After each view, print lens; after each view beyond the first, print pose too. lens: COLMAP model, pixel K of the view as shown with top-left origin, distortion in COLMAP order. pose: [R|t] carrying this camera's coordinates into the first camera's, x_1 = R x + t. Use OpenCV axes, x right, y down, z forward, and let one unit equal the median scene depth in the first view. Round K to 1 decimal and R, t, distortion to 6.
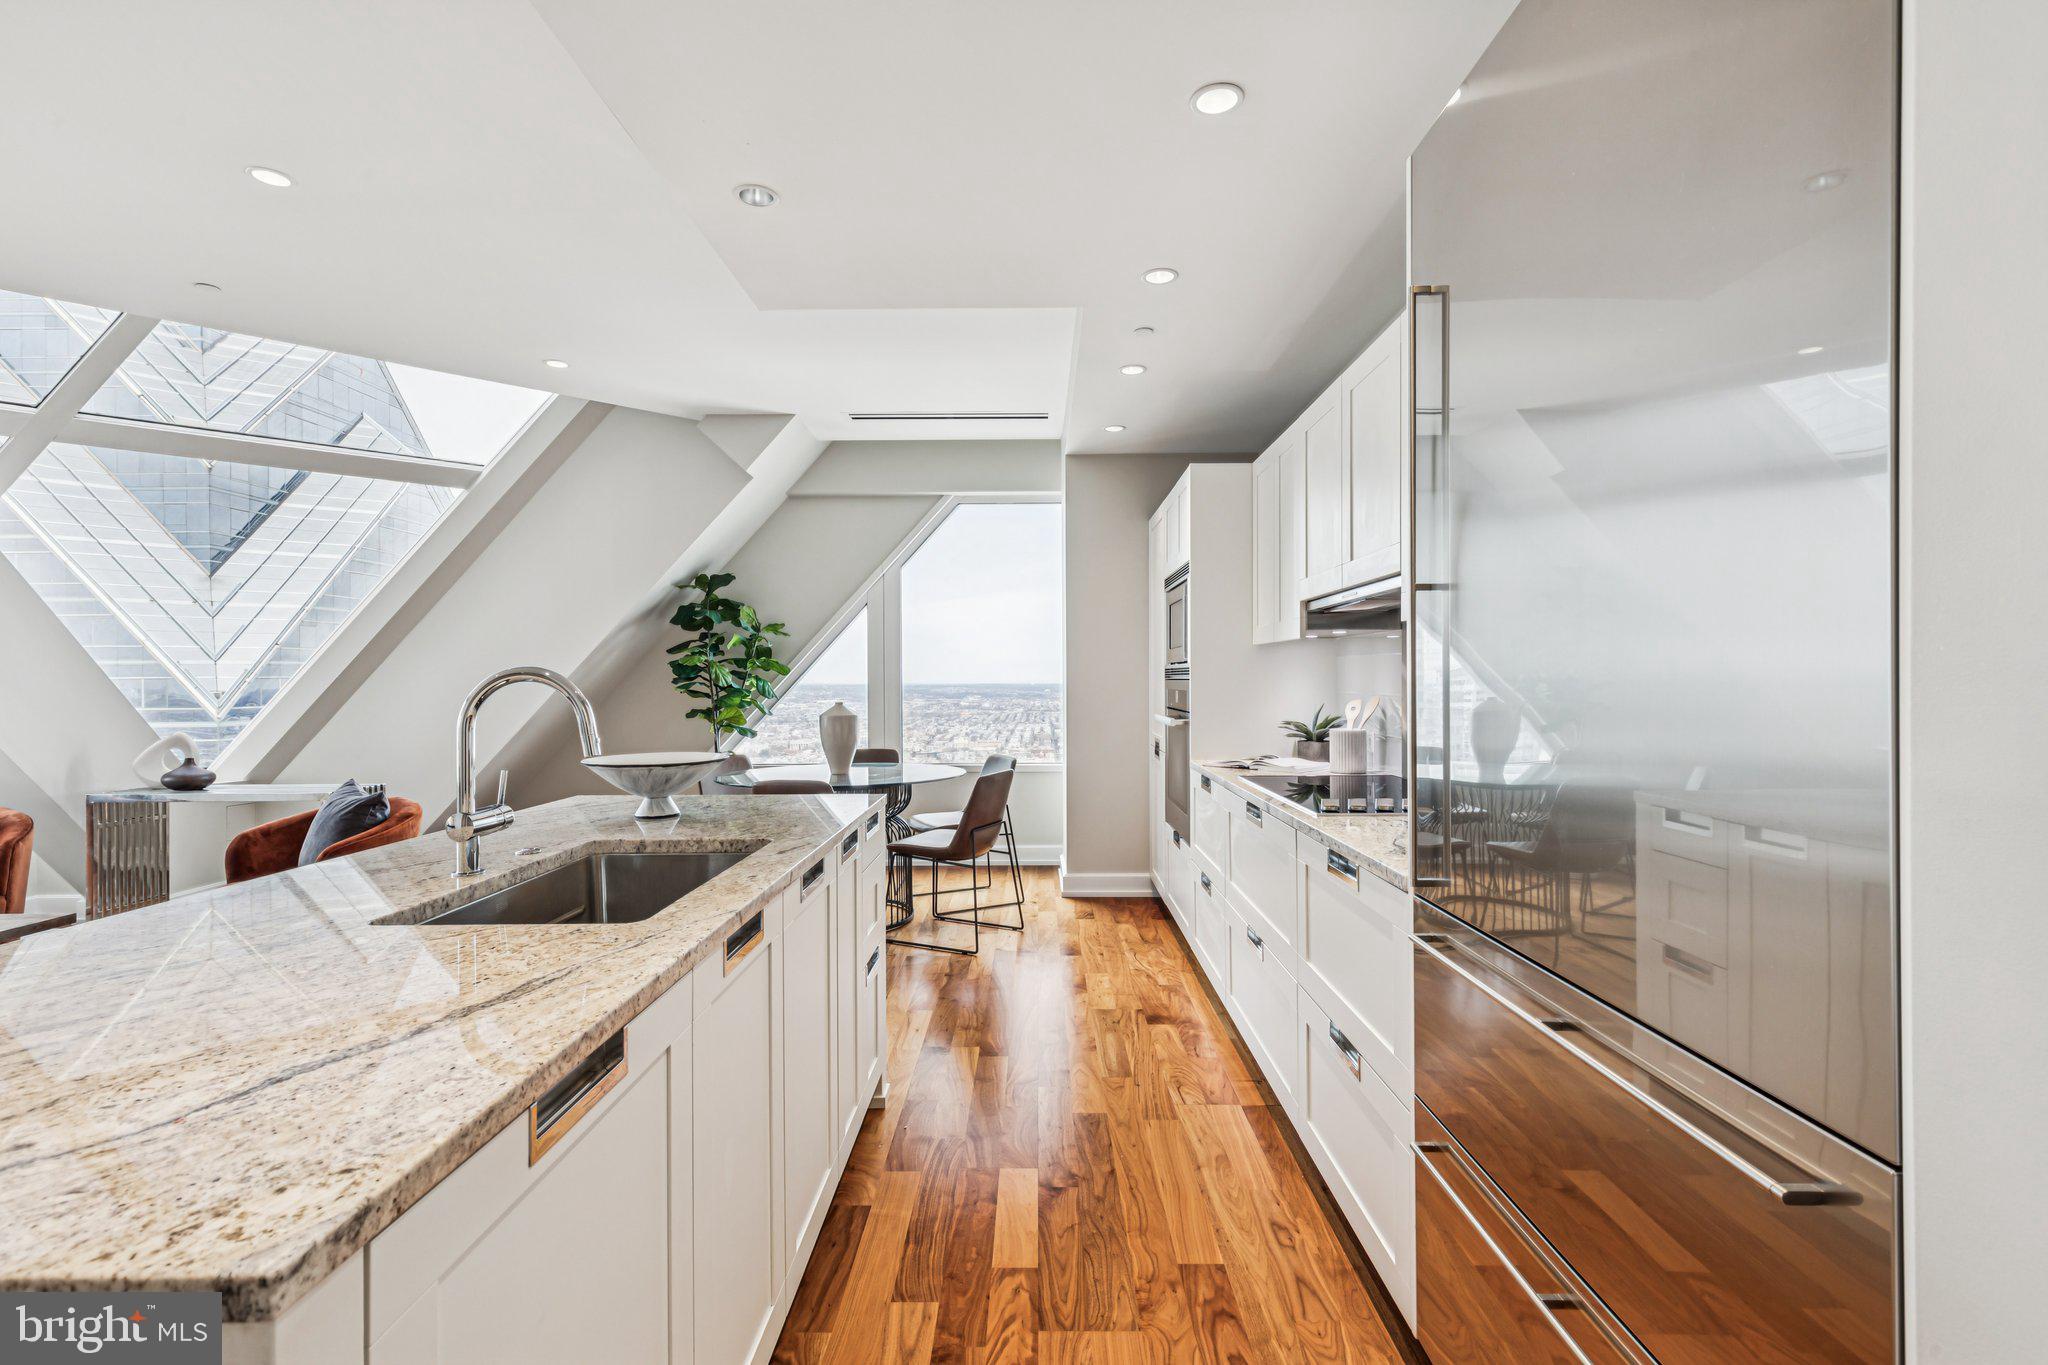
lens RADIAL K [[922.5, 0, 1024.0], [0, 922.5, 679.6], [0, 0, 1]] dist [0.007944, -0.000014]
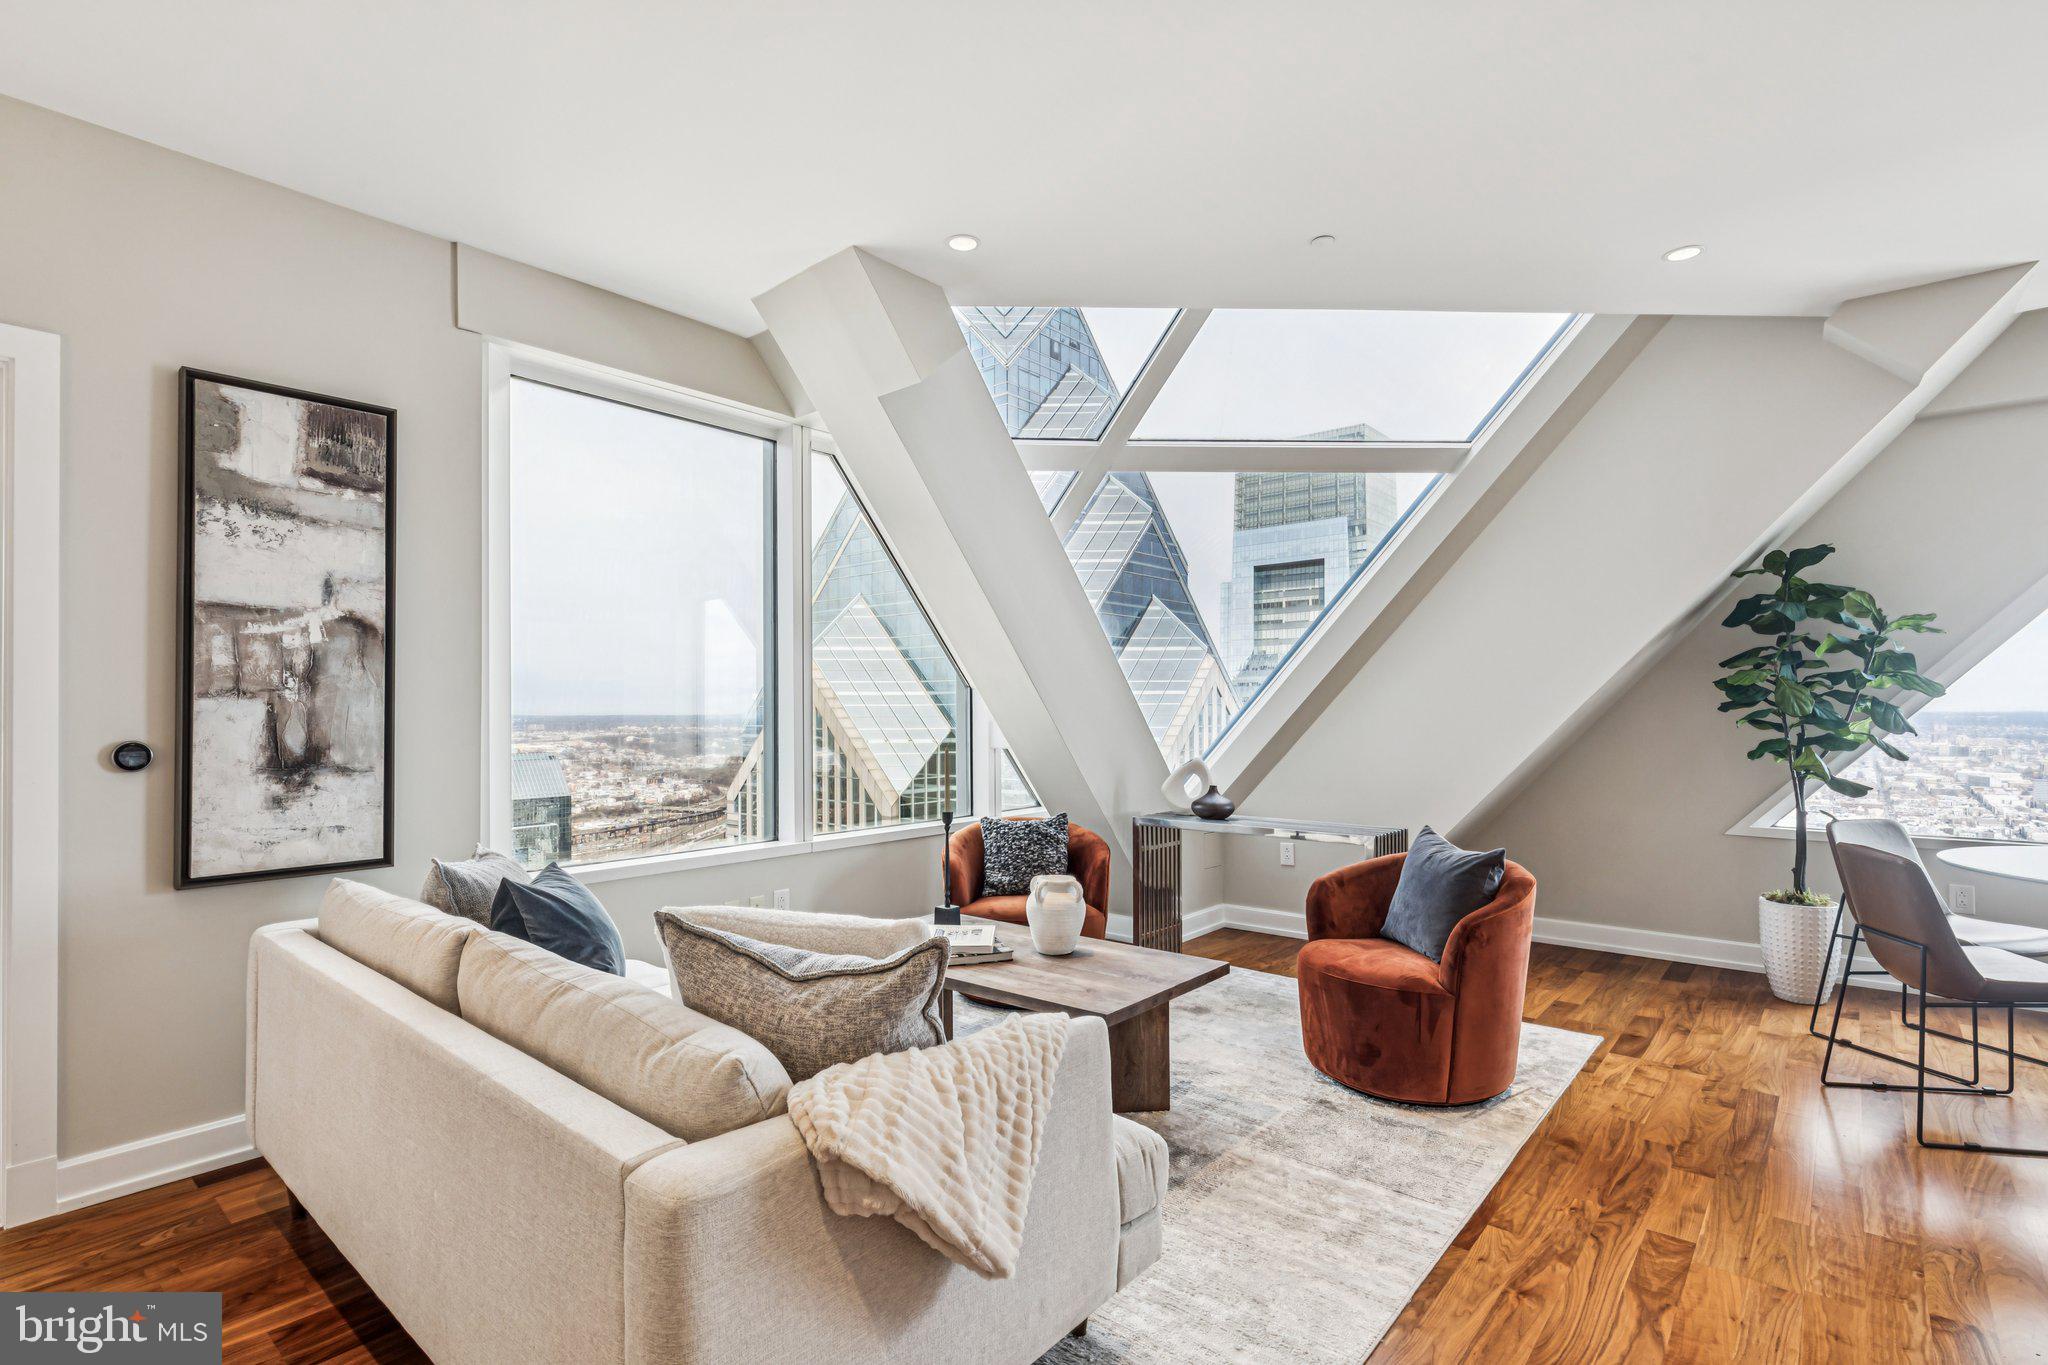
lens RADIAL K [[966.6, 0, 1028.2], [0, 966.6, 710.3], [0, 0, 1]] dist [-0.002499, 0.000315]
pose [[0.769696, 0.002992, -0.638404, -0.382300], [-0.000234, 0.999990, 0.004405, 0.001801], [0.638411, -0.003241, 0.769689, 0.107927]]
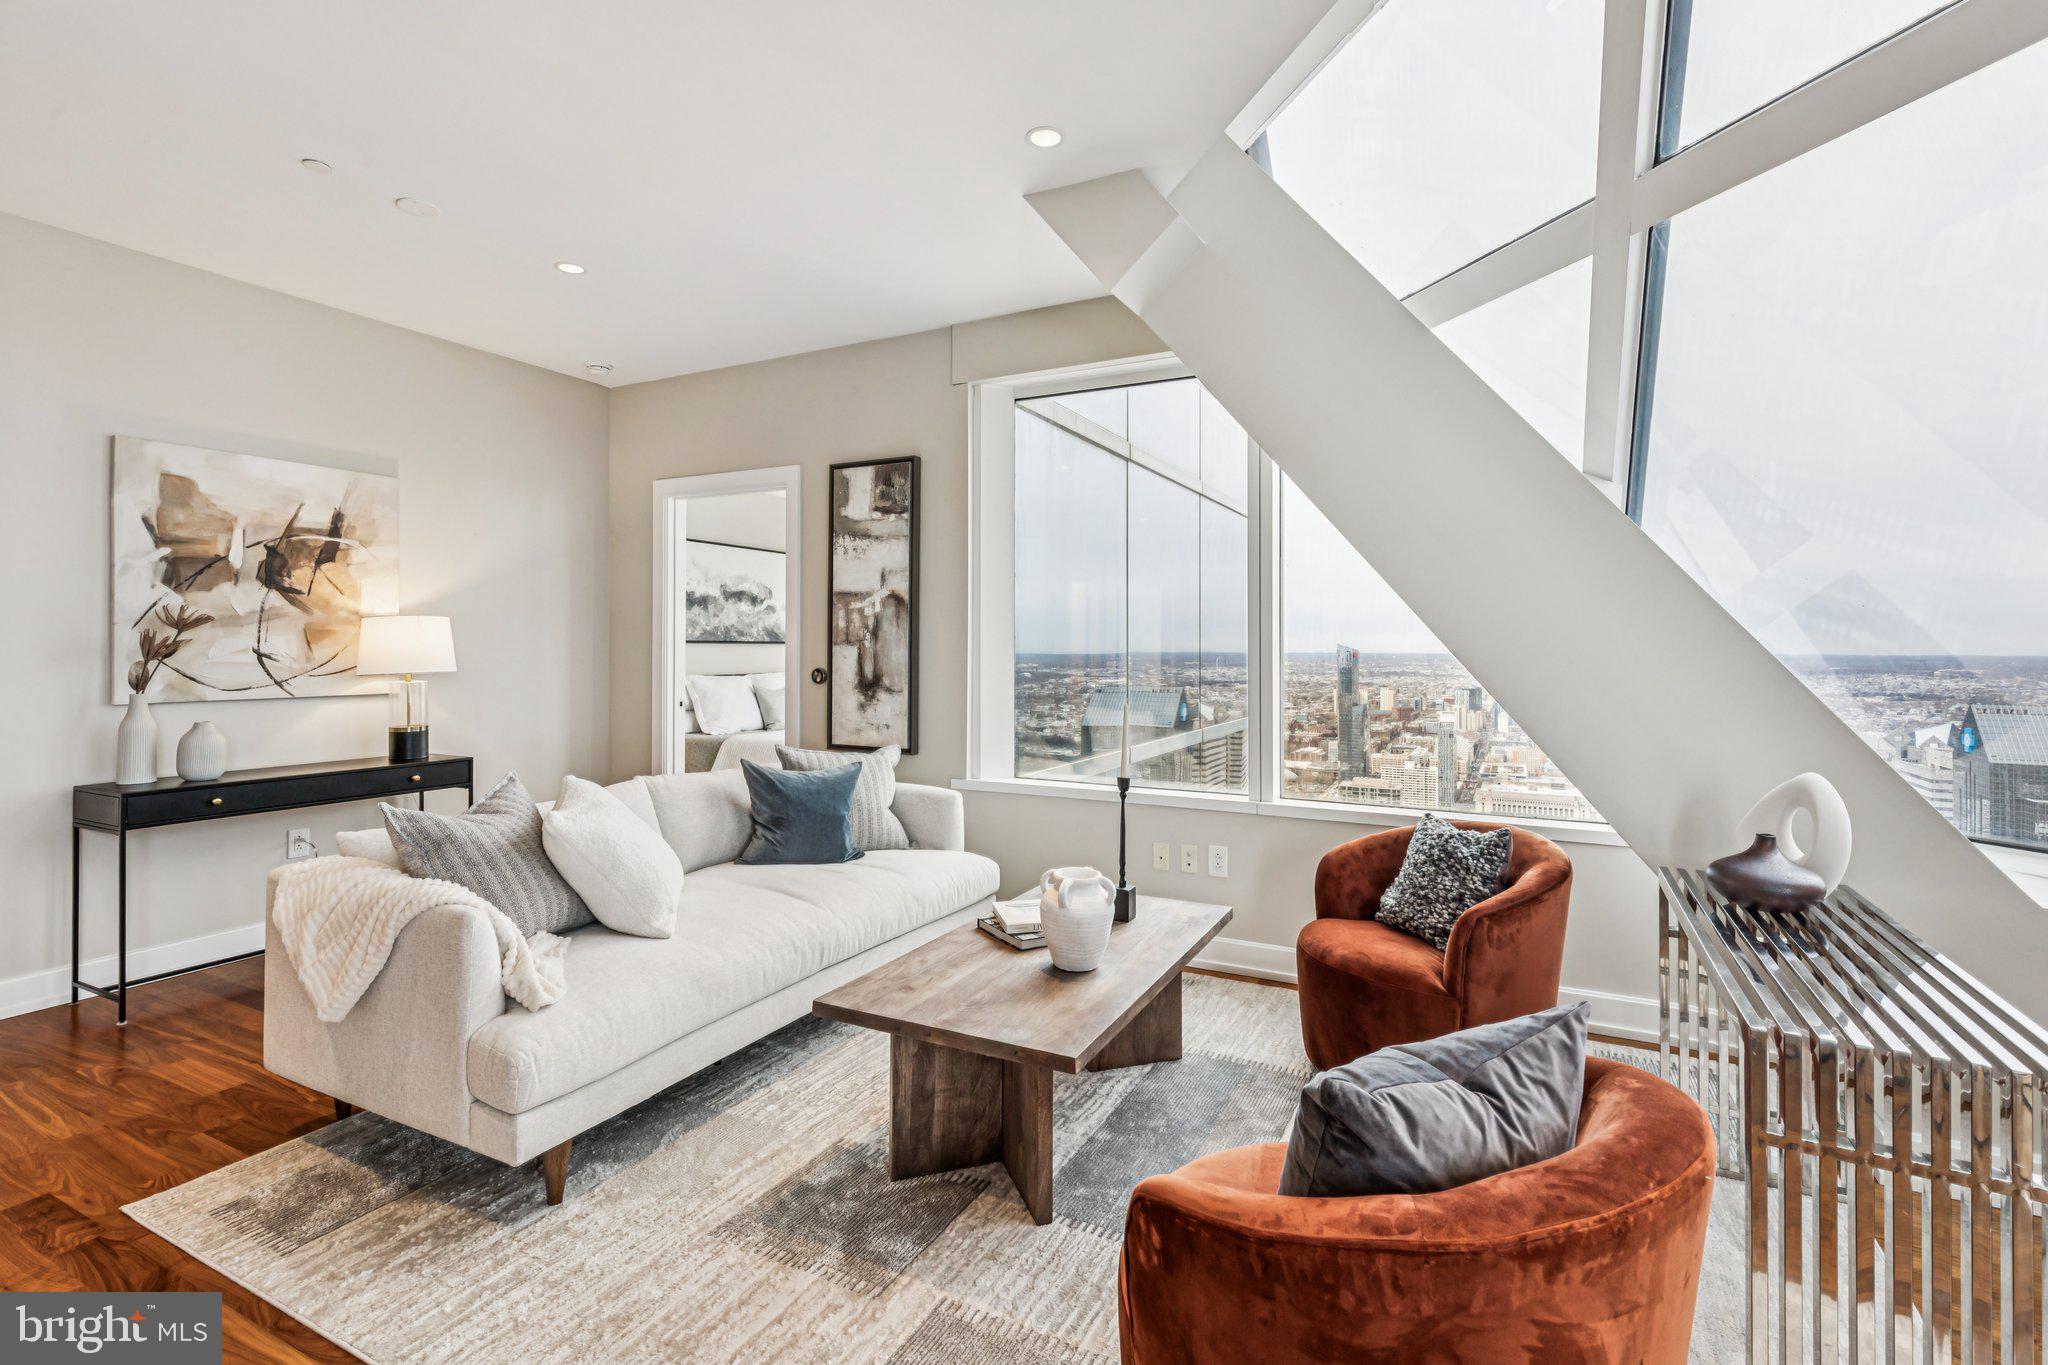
lens RADIAL K [[939.1, 0, 1027.7], [0, 939.1, 643.4], [0, 0, 1]] dist [0.007526, -0.000348]
pose [[-0.445929, -0.000183, -0.895068, -0.320667], [-0.002182, 0.999997, 0.000882, -0.005729], [0.895066, 0.002346, -0.445928, 0.816278]]
